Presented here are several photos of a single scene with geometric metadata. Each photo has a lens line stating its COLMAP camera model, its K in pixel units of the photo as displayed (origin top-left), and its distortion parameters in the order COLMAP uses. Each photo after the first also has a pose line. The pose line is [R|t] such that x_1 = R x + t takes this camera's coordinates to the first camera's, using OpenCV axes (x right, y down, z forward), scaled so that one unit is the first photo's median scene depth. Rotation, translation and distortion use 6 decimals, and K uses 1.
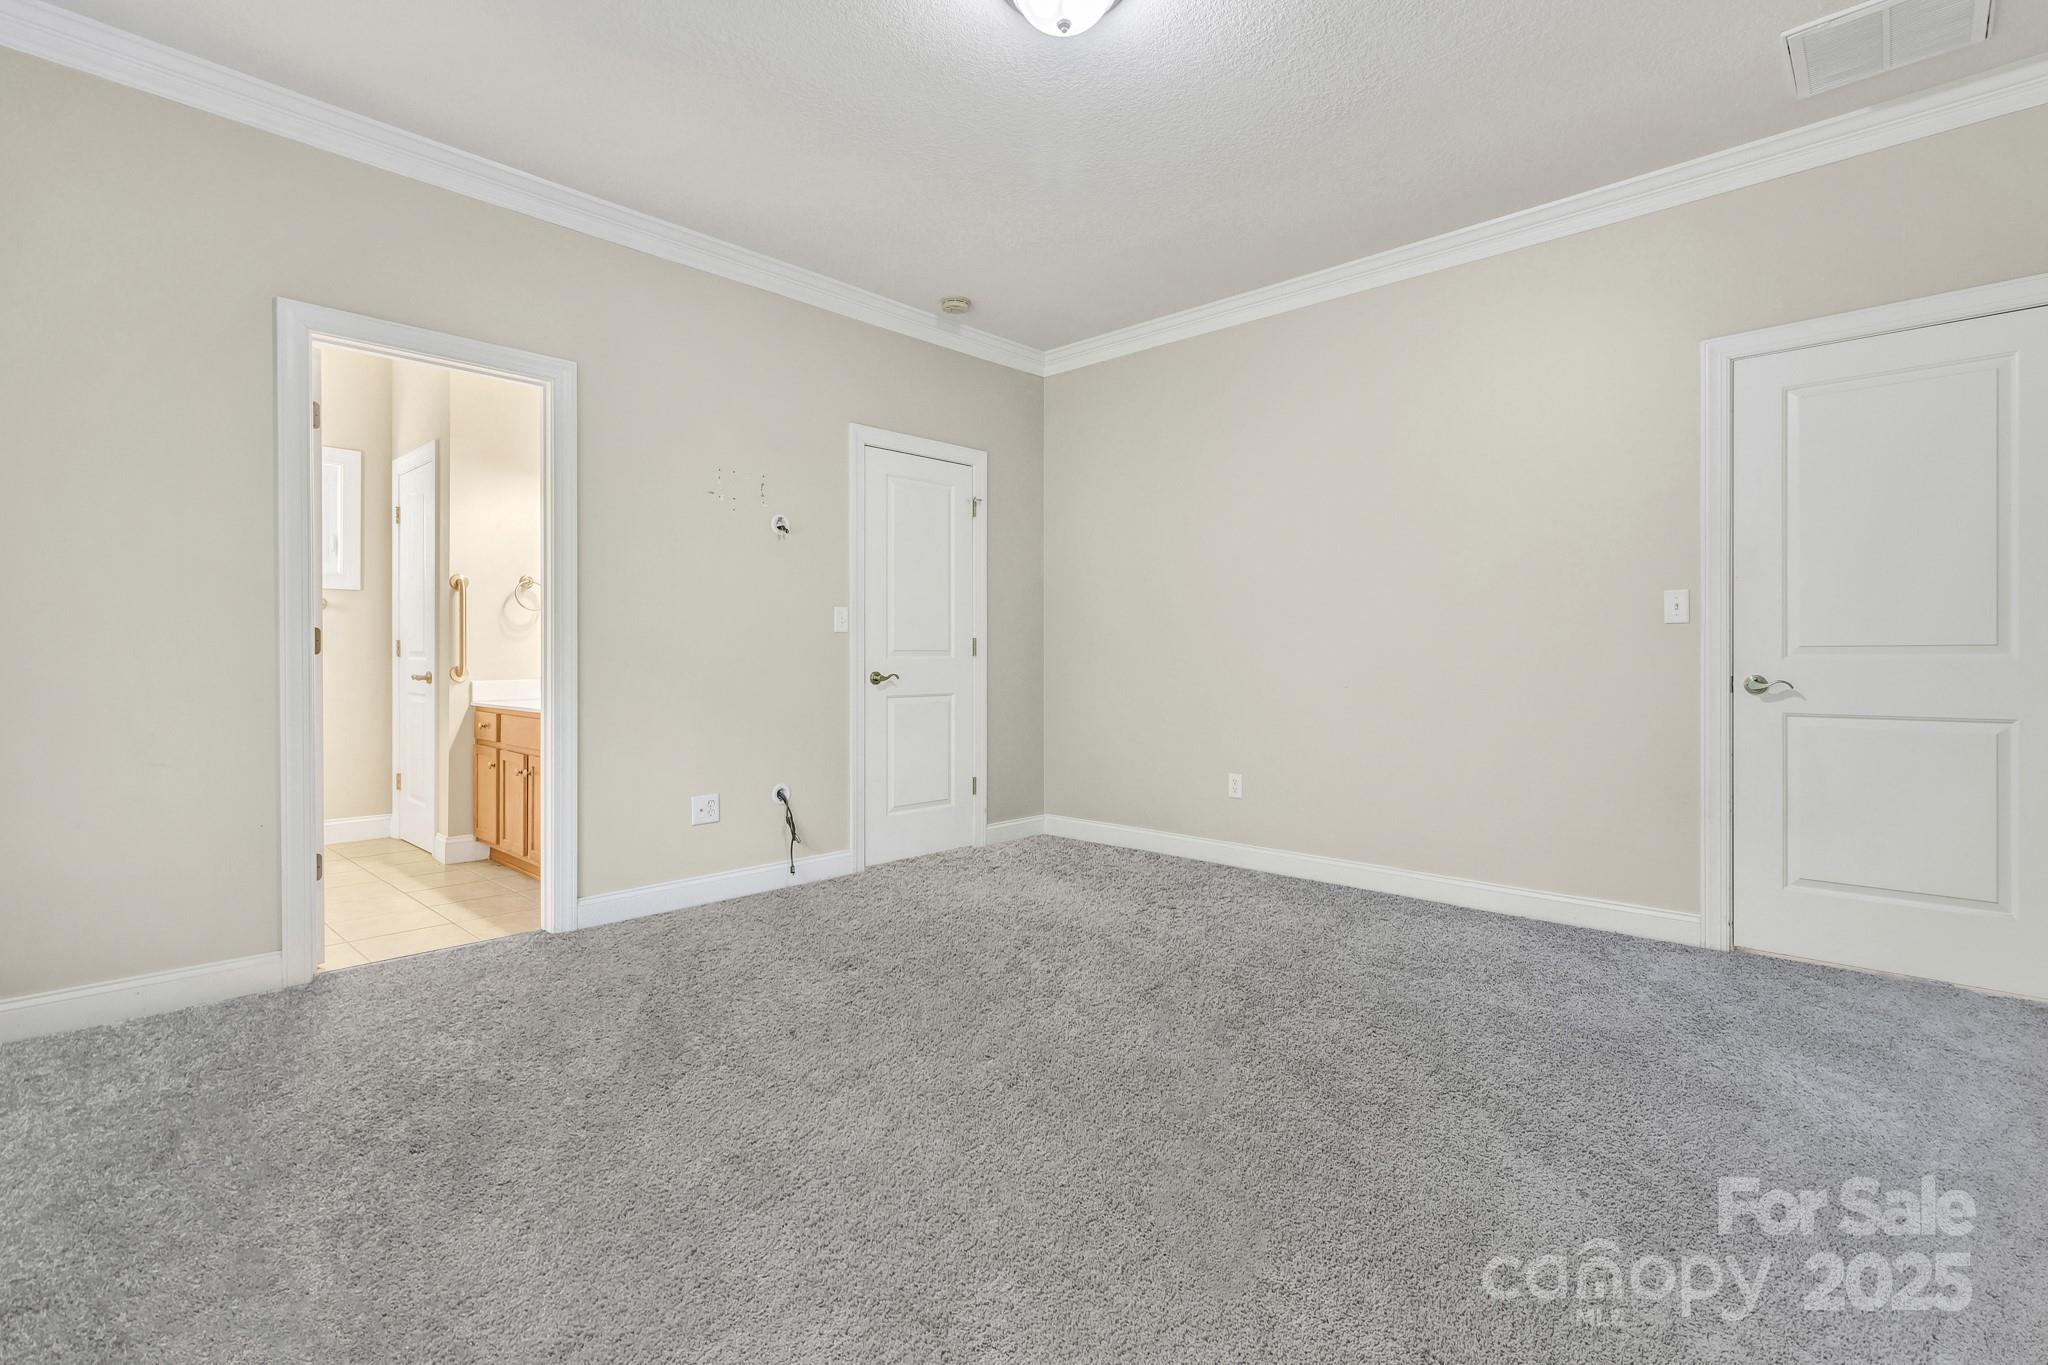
lens RADIAL K [[969.7, 0, 1028.2], [0, 969.7, 671.1], [0, 0, 1]] dist [-0.003846, 0.001014]
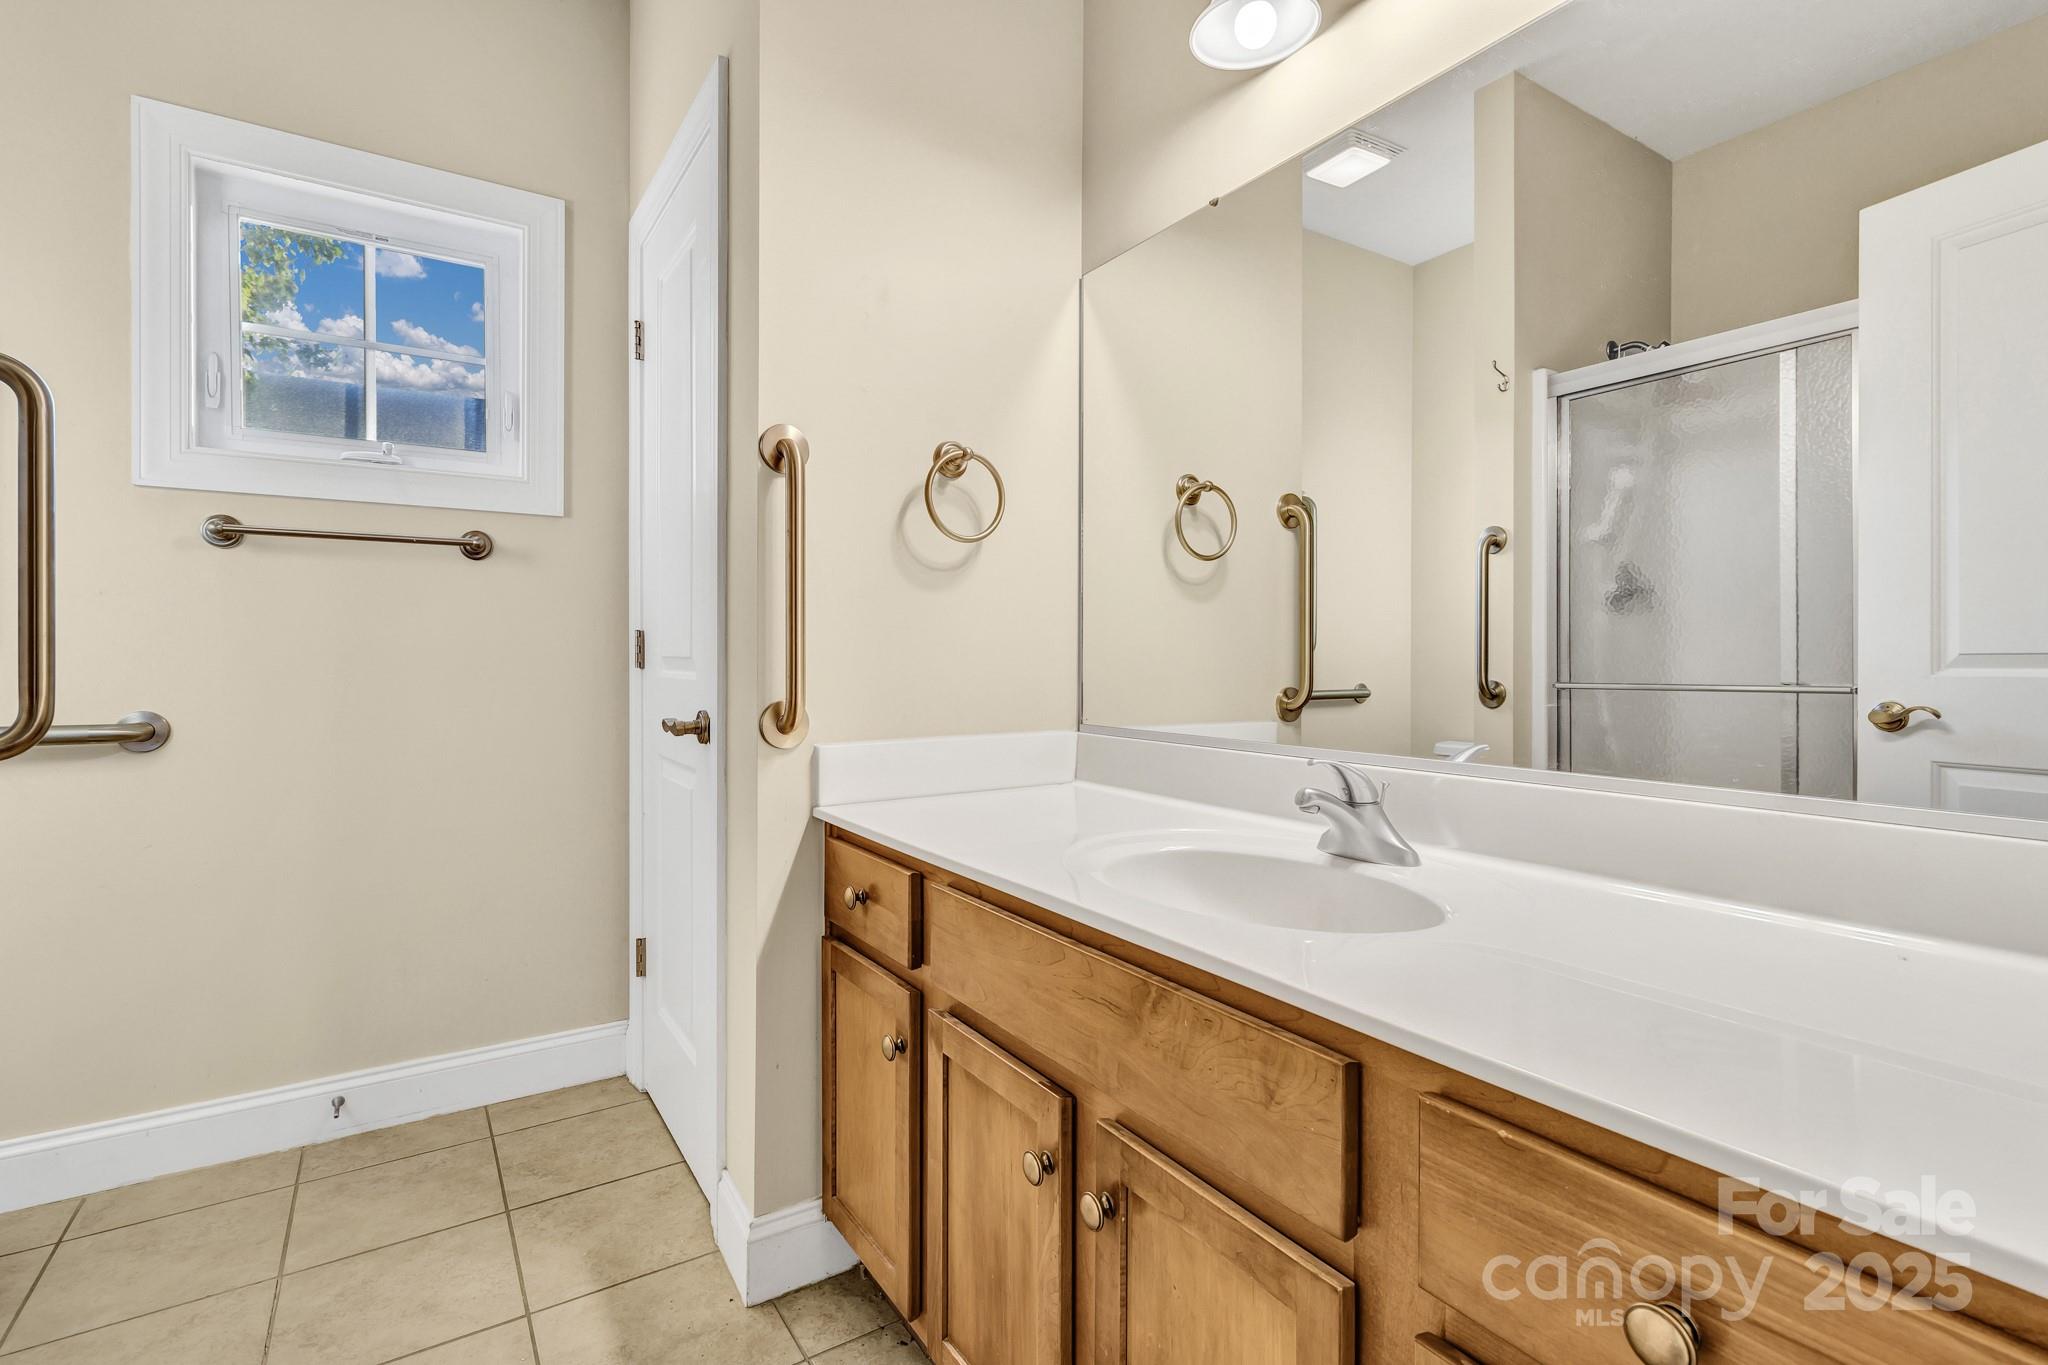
lens RADIAL K [[969.7, 0, 1023.3], [0, 969.7, 686.0], [0, 0, 1]] dist [-0.003846, 0.001014]
pose [[0.971697, 0.006283, -0.236145, -0.379368], [-0.003890, 0.999936, 0.010598, -0.012567], [0.236197, -0.009379, 0.971660, 0.615286]]
